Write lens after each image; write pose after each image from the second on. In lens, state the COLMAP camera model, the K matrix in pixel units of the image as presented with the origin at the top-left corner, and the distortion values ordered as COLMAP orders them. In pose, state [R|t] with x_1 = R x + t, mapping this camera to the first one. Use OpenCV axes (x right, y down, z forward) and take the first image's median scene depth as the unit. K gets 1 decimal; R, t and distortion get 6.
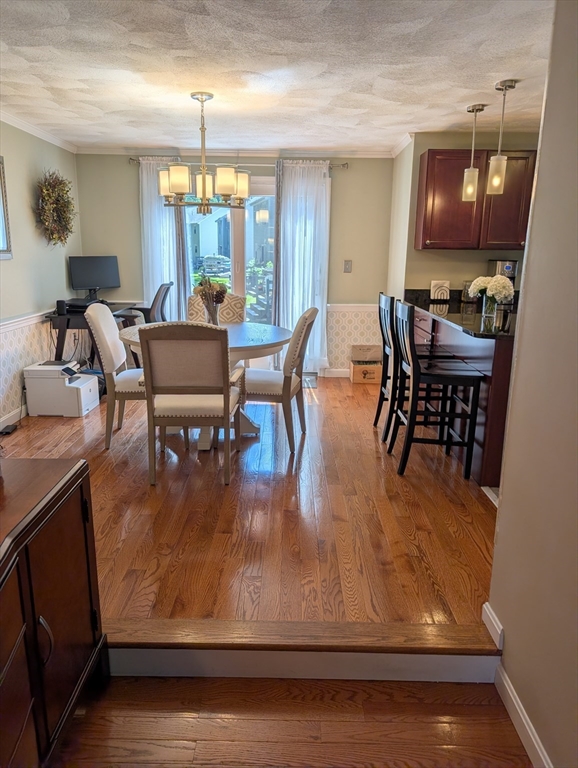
lens RADIAL K [[557.8, 0, 289.0], [0, 557.8, 384.0], [0, 0, 1]] dist [0.009629, 0.004887]
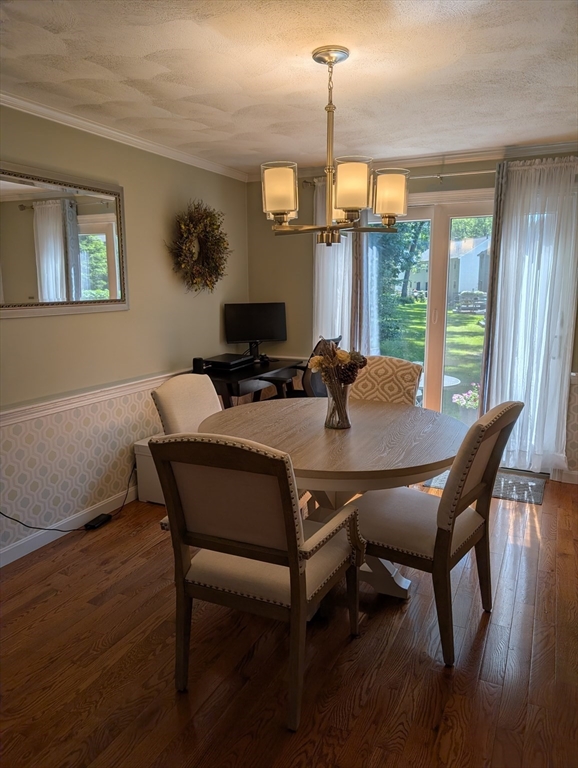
lens RADIAL K [[562.4, 0, 289.0], [0, 562.4, 384.0], [0, 0, 1]] dist [0.016625, -0.005363]
pose [[0.901070, 0.062275, -0.429180, 0.071361], [-0.089016, 0.995123, -0.042496, -0.095101], [0.424440, 0.076495, 0.902219, 0.343429]]
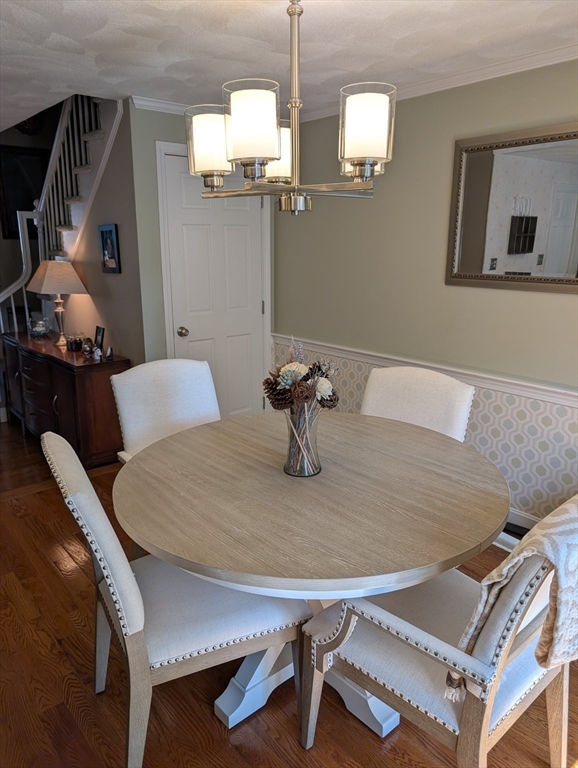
lens RADIAL K [[557.8, 0, 289.0], [0, 557.8, 384.0], [0, 0, 1]] dist [0.009629, 0.004887]
pose [[-0.758234, 0.153486, -0.633659, 0.133843], [-0.170738, 0.891233, 0.420181, -0.323721], [0.629230, 0.426786, -0.649557, 1.175779]]
